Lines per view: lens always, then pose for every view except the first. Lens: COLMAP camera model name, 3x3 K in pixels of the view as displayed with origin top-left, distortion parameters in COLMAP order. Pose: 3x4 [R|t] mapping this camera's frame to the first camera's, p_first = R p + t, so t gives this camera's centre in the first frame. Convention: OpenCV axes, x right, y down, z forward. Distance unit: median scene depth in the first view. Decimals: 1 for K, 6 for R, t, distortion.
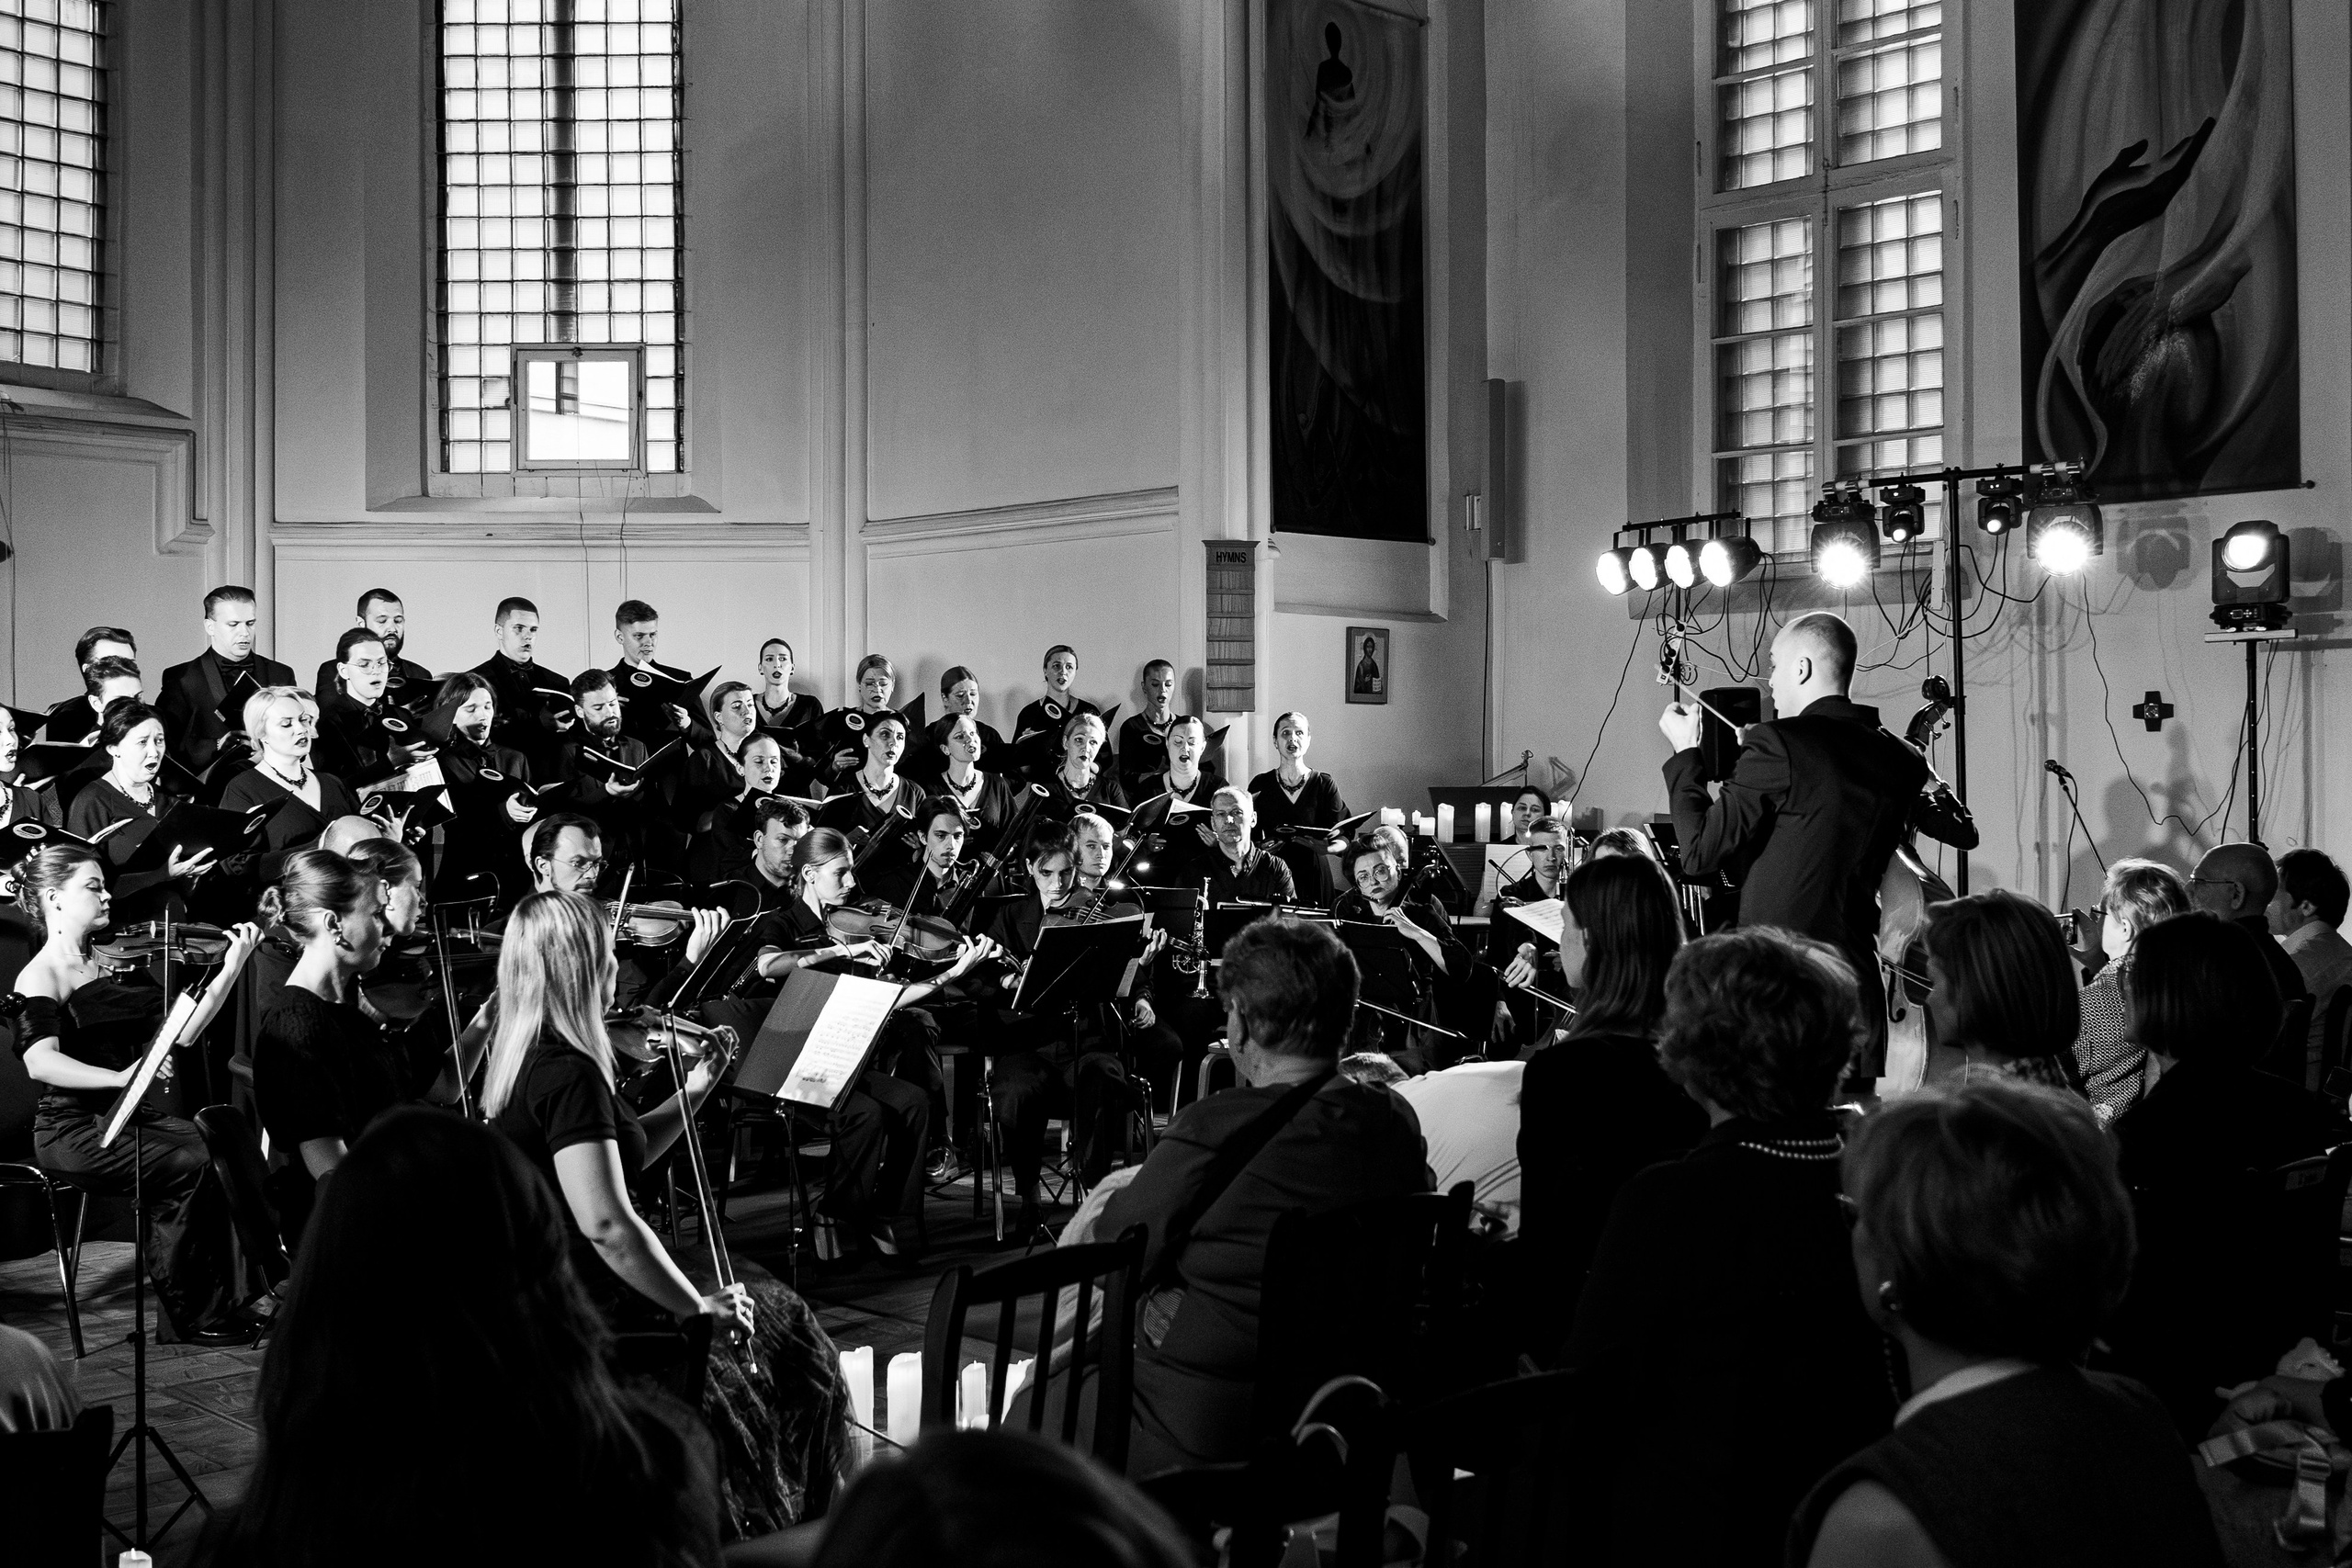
lens RADIAL K [[2409.3, 0, 1176.0], [0, 2409.3, 784.0], [0, 0, 1]] dist [-0.009612, -0.027800]
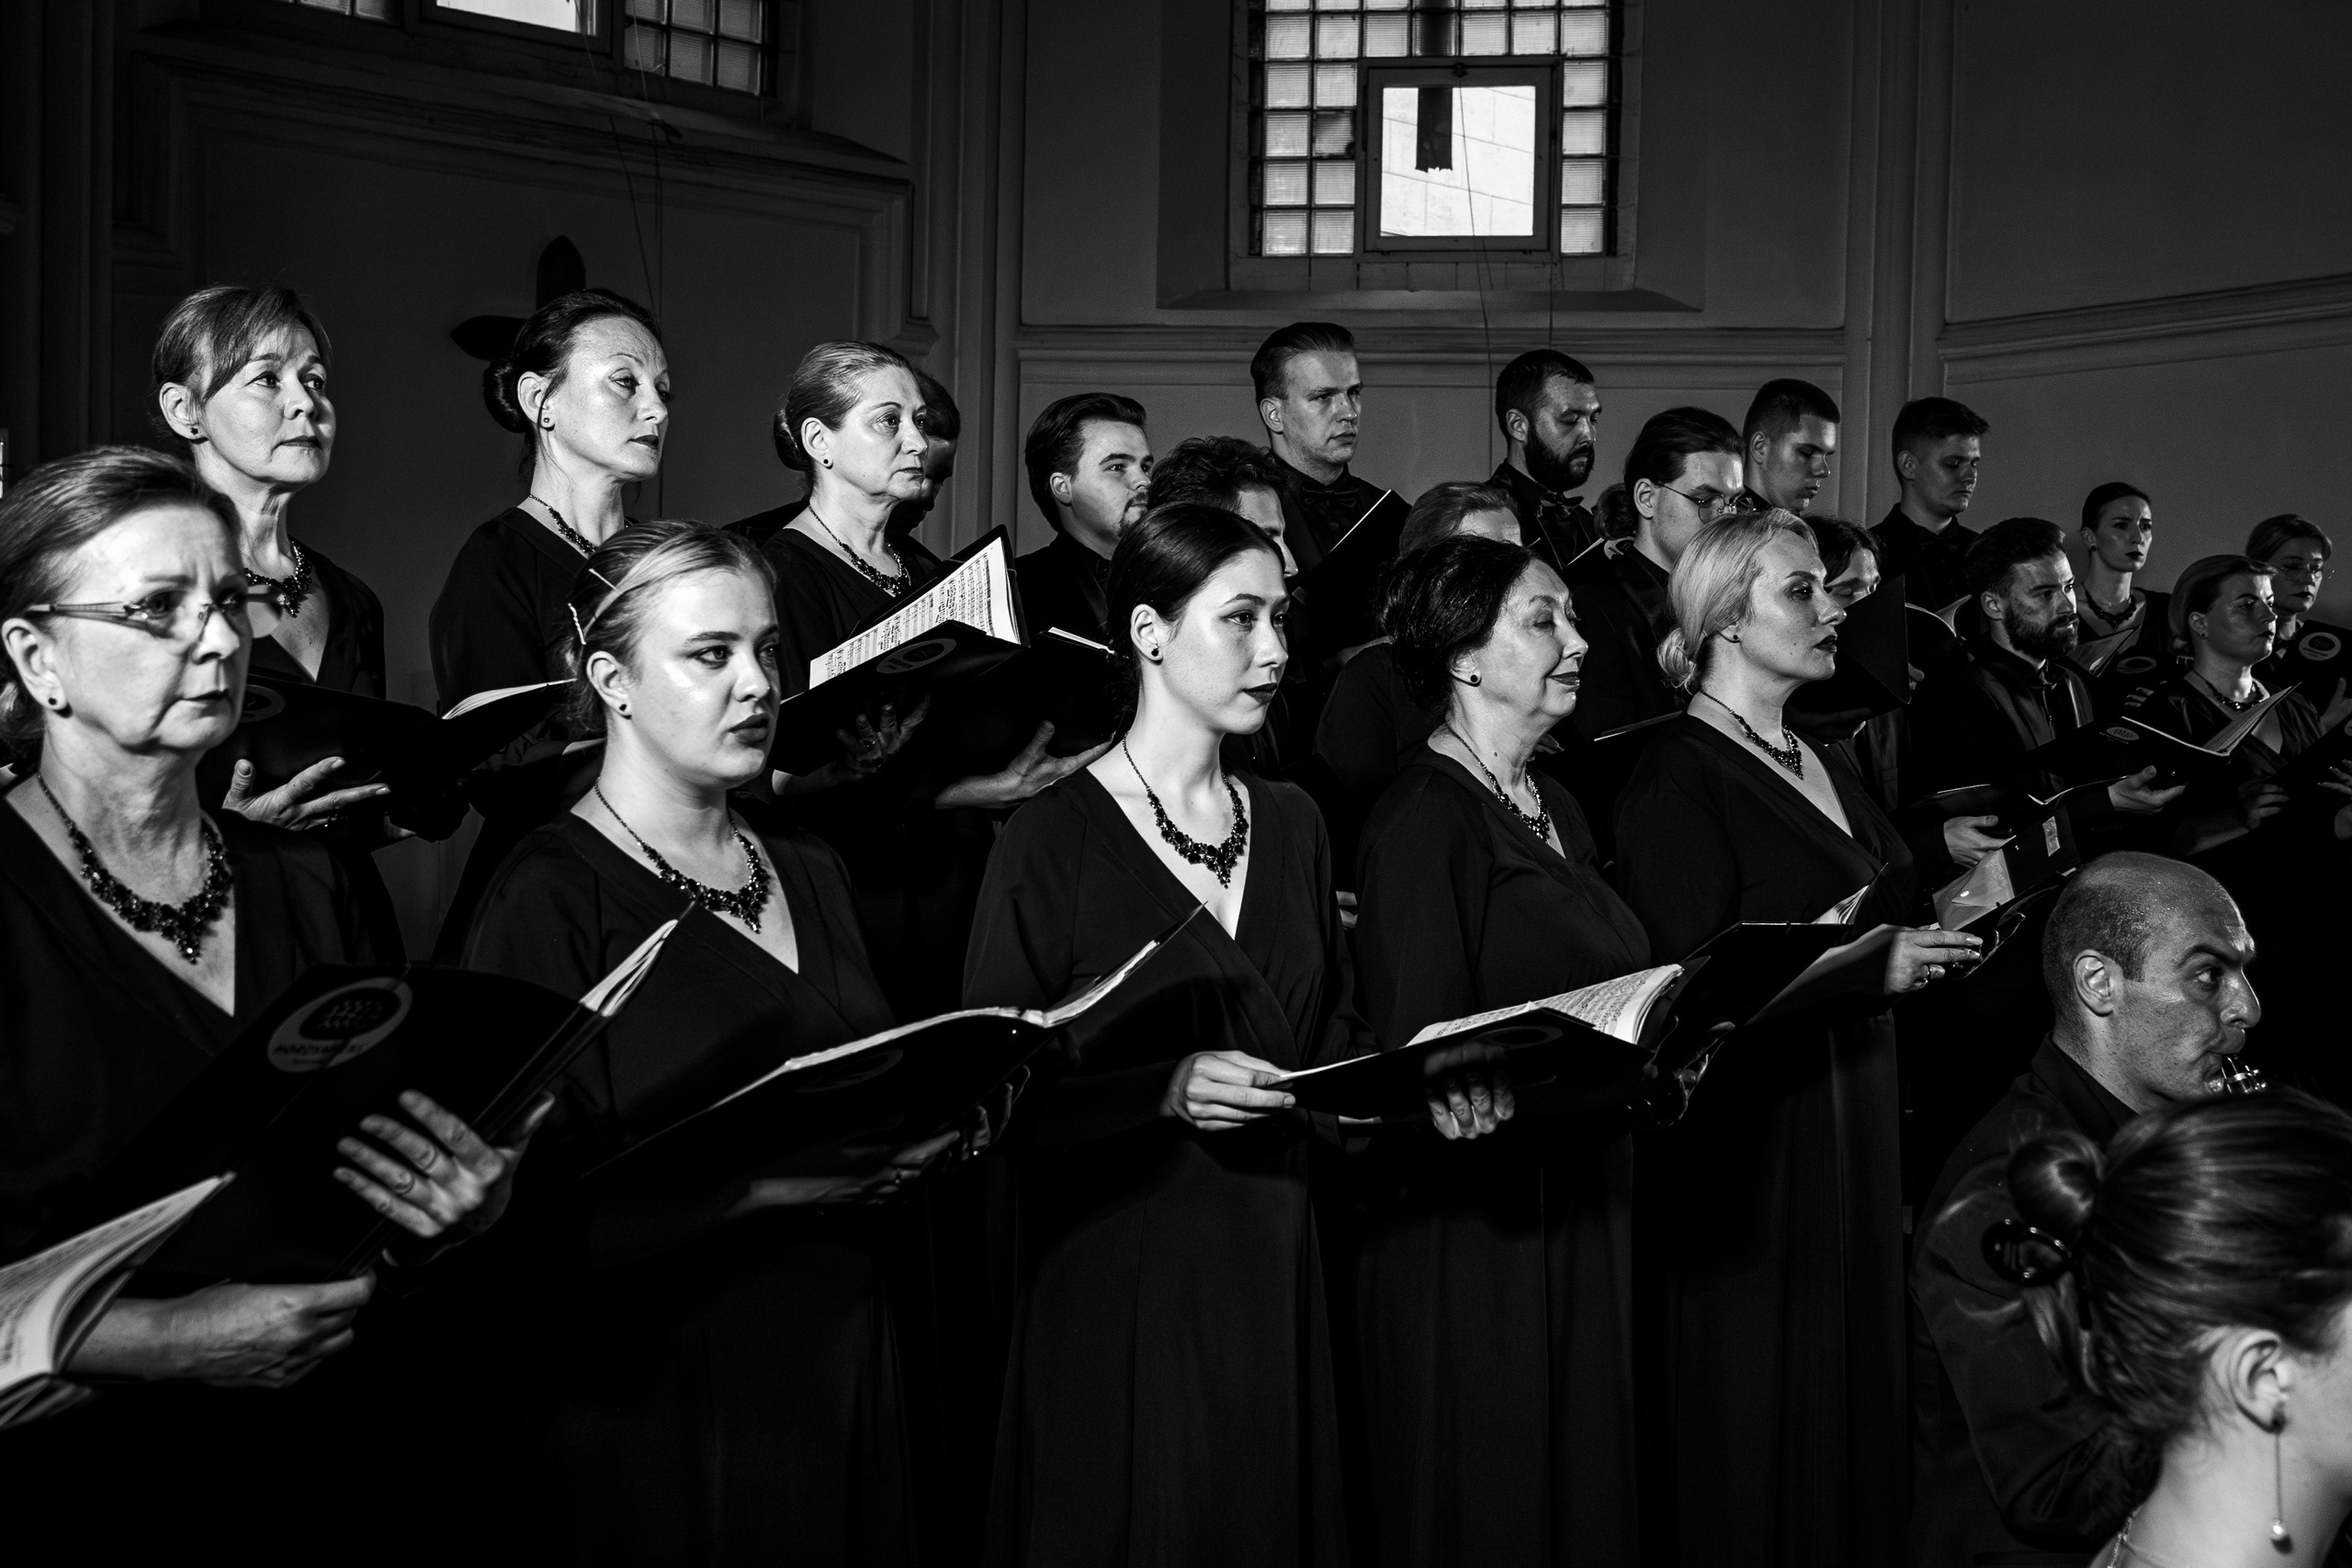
lens RADIAL K [[2409.3, 0, 1176.0], [0, 2409.3, 784.0], [0, 0, 1]] dist [-0.009612, -0.027800]
pose [[0.988487, 0.028071, -0.148678, -0.222255], [-0.023904, 0.999272, 0.029741, -0.002973], [0.149405, -0.025845, 0.988438, 0.335220]]
